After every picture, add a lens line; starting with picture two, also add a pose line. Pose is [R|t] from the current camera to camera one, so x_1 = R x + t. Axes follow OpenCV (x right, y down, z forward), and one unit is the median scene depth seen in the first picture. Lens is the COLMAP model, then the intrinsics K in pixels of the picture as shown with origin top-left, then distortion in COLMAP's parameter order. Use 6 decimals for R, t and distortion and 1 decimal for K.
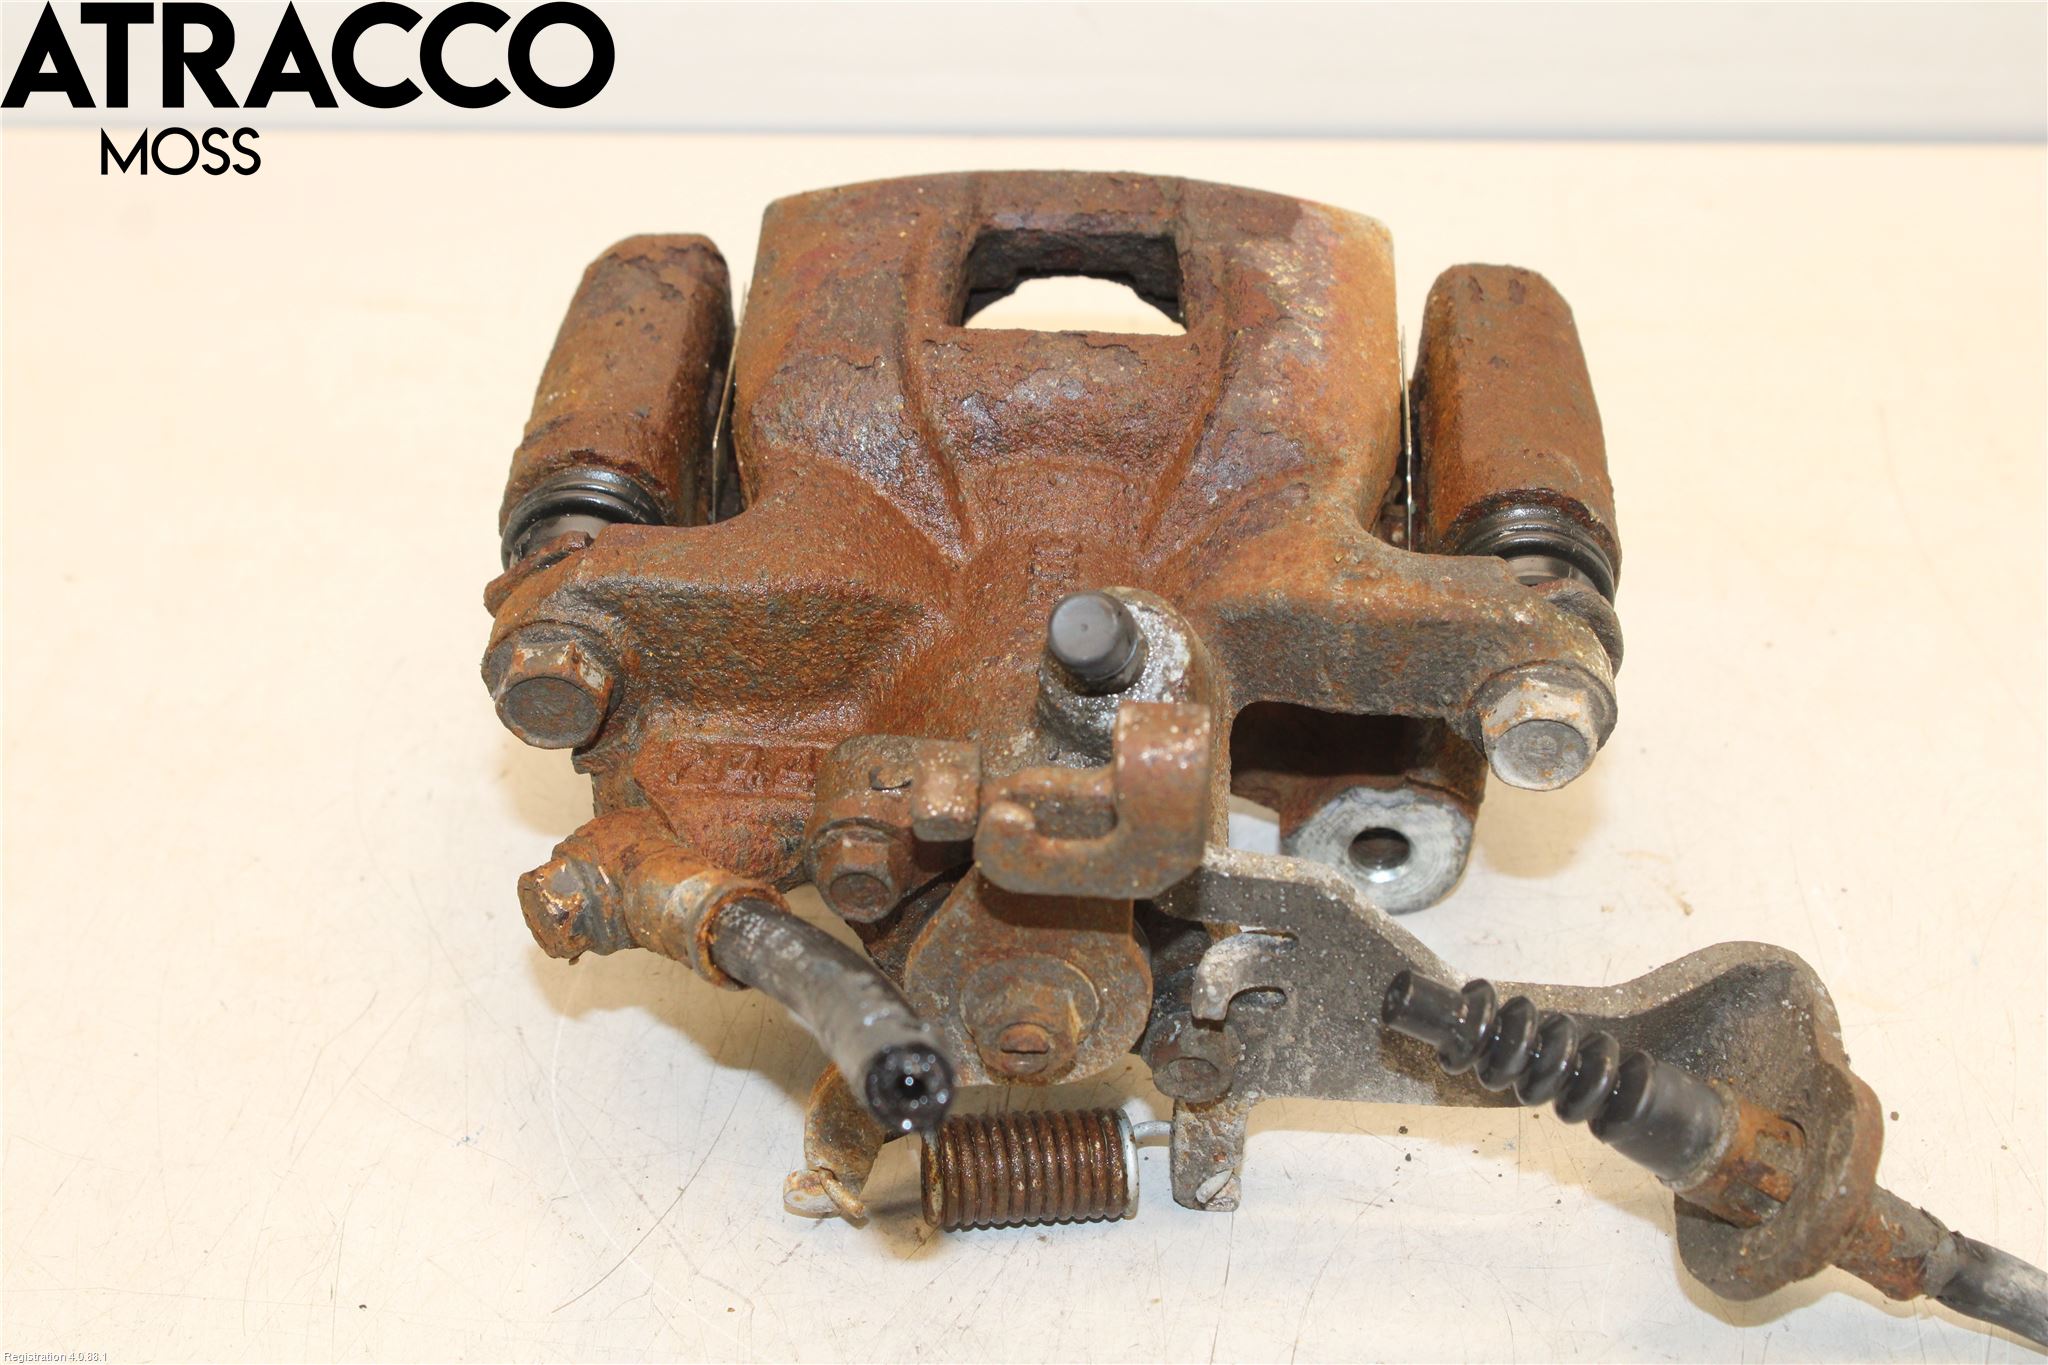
lens RADIAL K [[4021.0, 0, 1023.1], [0, 4021.0, 682.7], [0, 0, 1]] dist [0.003456, 0.000000]
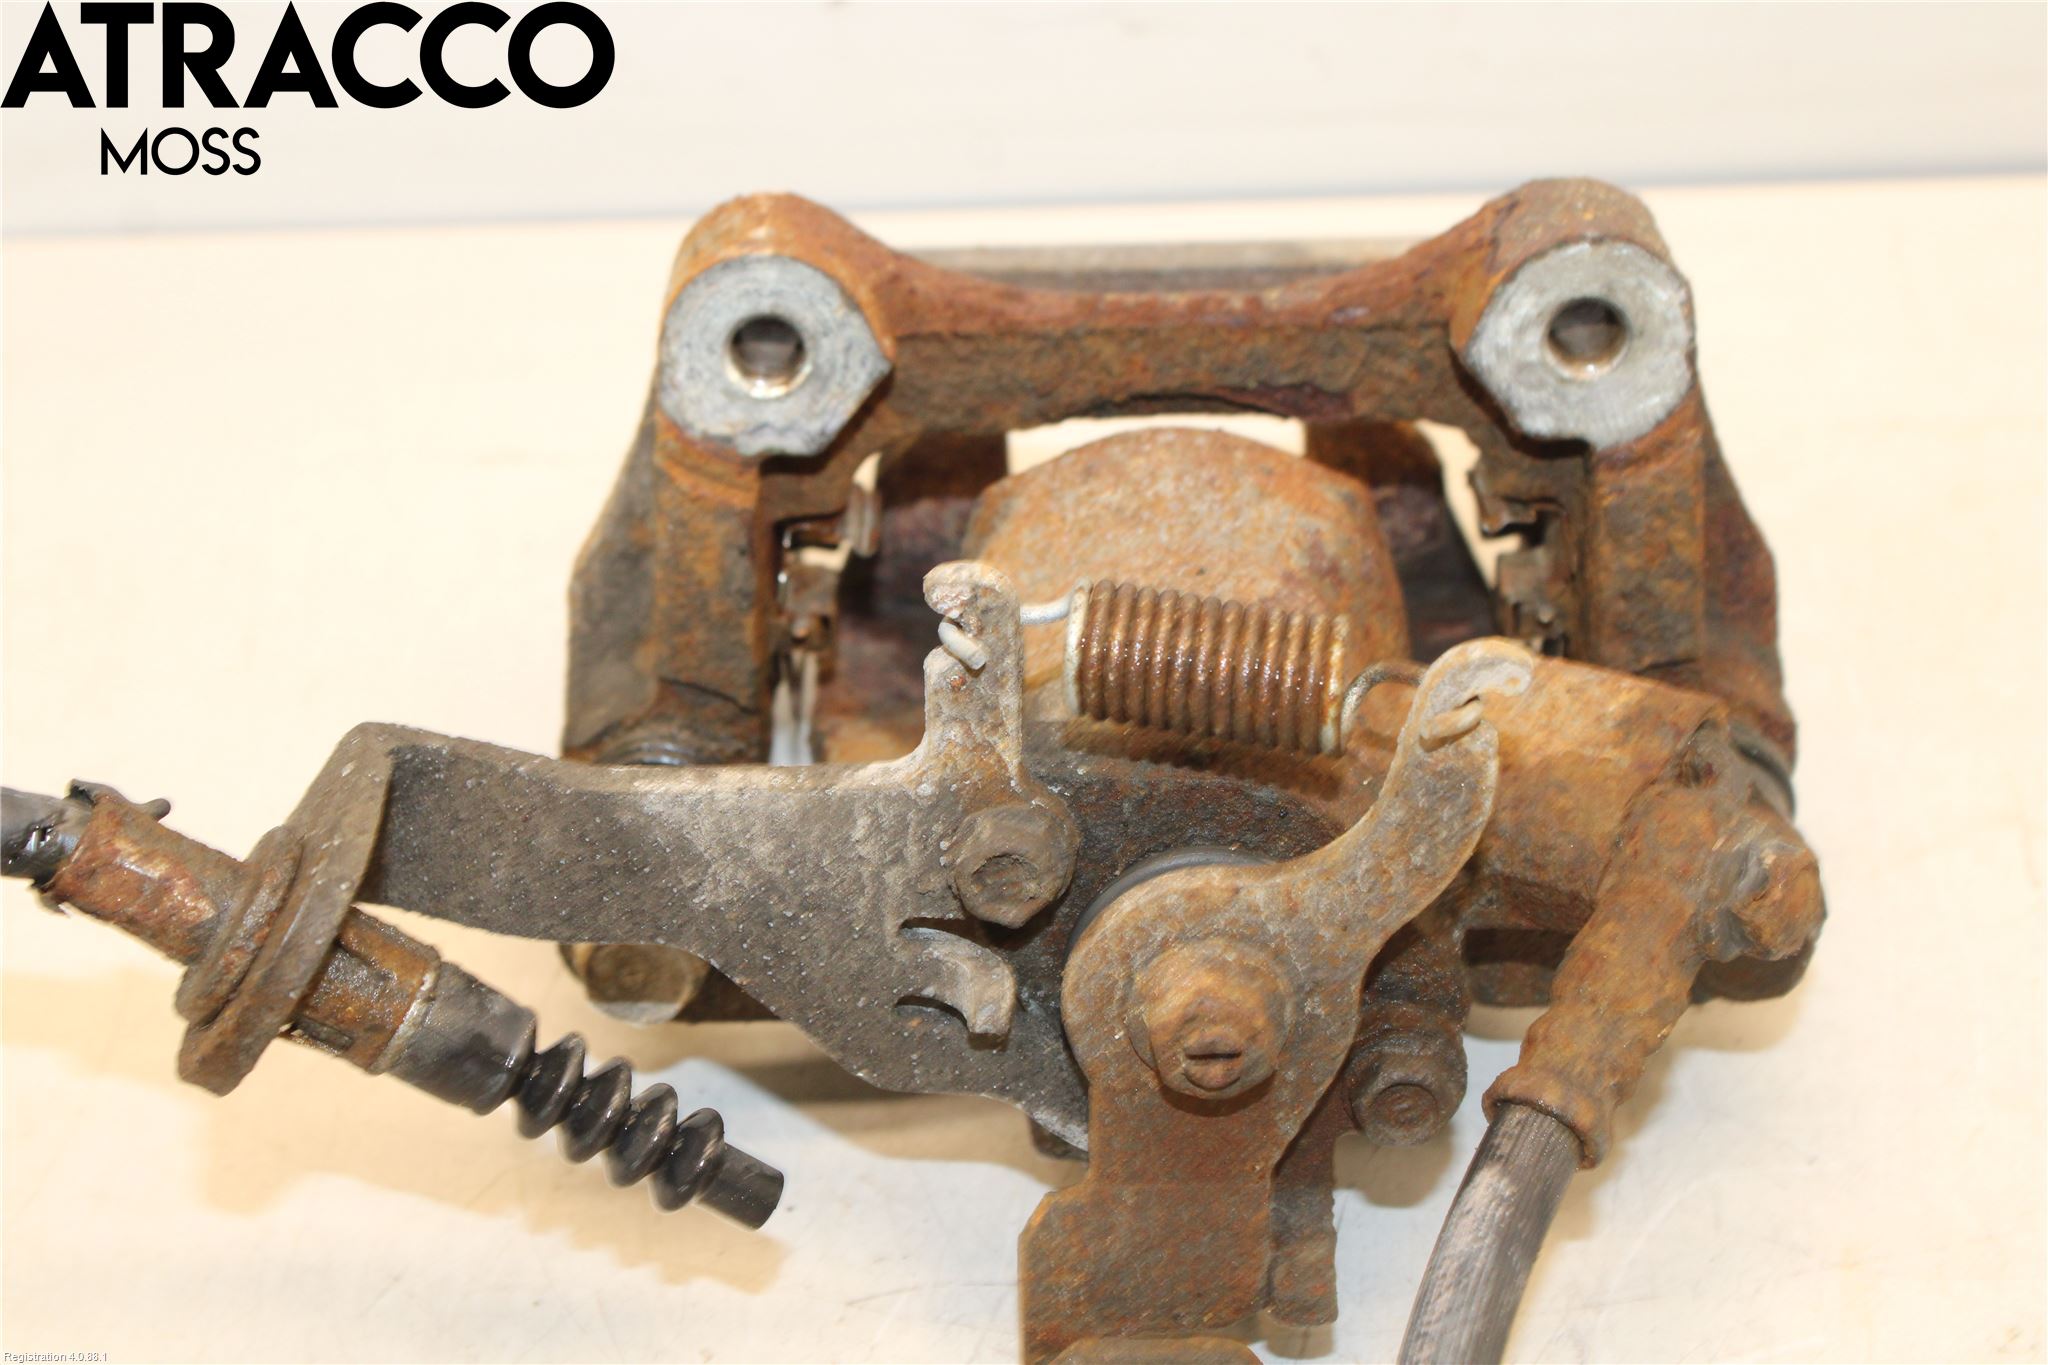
lens RADIAL K [[3765.9, 0, 1023.0], [0, 3765.9, 682.4], [0, 0, 1]] dist [0.020011, 0.000000]
pose [[-0.998583, 0.003330, 0.053113, -0.001699], [-0.051190, -0.332927, -0.941562, 0.815137], [0.014547, -0.942947, 0.332626, 0.778026]]
